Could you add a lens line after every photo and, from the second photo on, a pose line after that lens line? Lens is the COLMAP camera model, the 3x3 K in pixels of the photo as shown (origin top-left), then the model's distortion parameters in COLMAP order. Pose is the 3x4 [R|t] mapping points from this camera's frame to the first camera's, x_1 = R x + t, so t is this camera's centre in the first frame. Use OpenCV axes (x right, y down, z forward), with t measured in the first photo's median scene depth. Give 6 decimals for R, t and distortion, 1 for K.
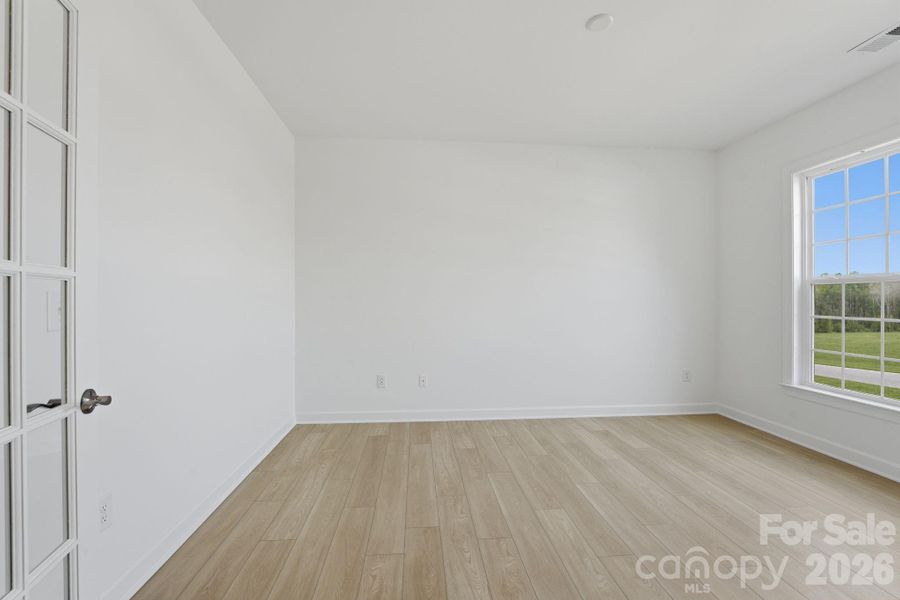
lens RADIAL K [[399.8, 0, 450.1], [0, 399.8, 298.2], [0, 0, 1]] dist [0.000305, 0.000030]
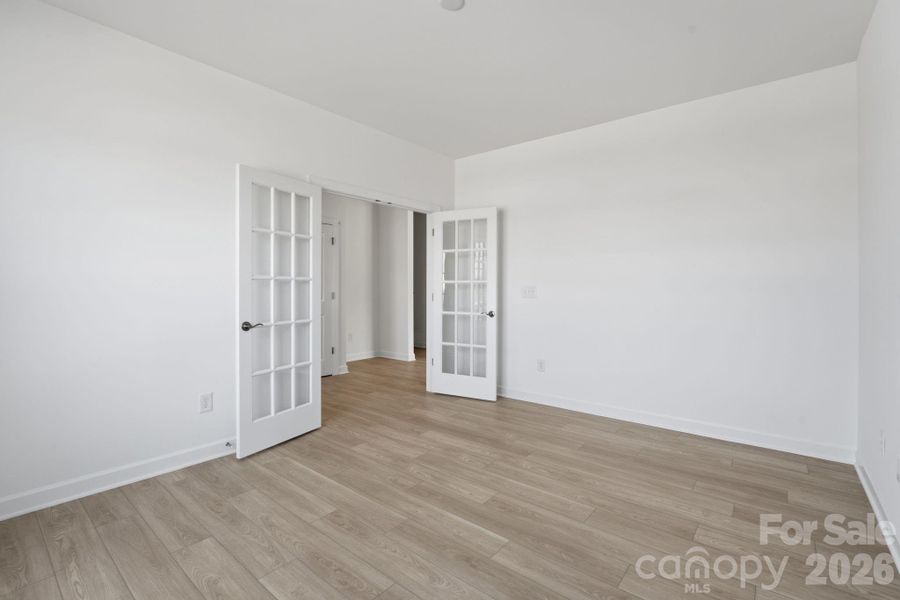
lens RADIAL K [[402.2, 0, 450.4], [0, 402.2, 295.1], [0, 0, 1]] dist [-0.000136, 0.000058]
pose [[-0.700095, 0.007701, -0.714008, 0.982364], [0.000079, 0.999943, 0.010709, 0.009797], [0.714050, 0.007441, -0.700055, 1.552348]]
